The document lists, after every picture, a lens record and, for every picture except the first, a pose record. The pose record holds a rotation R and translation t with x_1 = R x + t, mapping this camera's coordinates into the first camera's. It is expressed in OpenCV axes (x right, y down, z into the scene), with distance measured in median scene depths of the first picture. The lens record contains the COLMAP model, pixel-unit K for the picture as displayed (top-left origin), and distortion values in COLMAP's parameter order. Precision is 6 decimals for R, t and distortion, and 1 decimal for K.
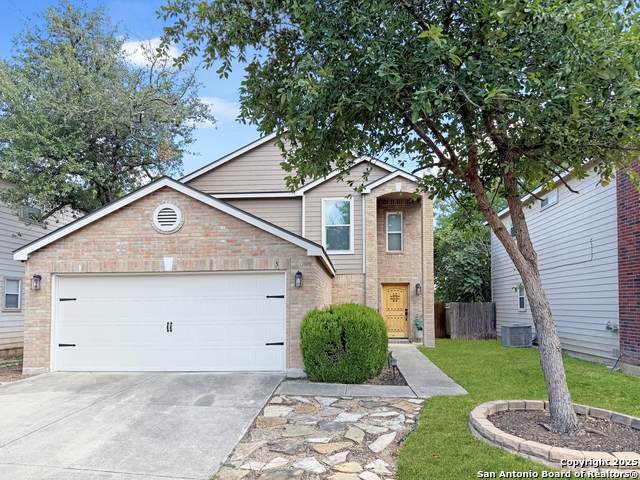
lens RADIAL K [[453.1, 0, 300.3], [0, 453.1, 284.5], [0, 0, 1]] dist [0.053135, -0.031913]
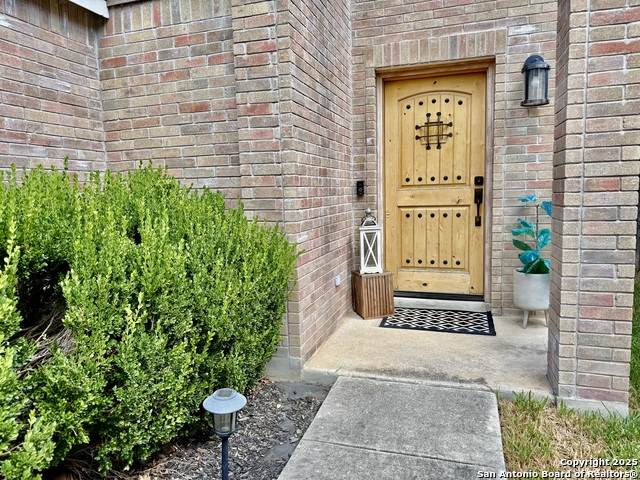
lens RADIAL K [[453.1, 0, 320.9], [0, 453.1, 235.9], [0, 0, 1]] dist [0.053135, -0.031913]
pose [[0.980230, 0.003416, -0.197831, 0.255744], [0.026248, 0.988768, 0.147132, 0.060260], [0.196111, -0.149416, 0.969131, 0.960175]]
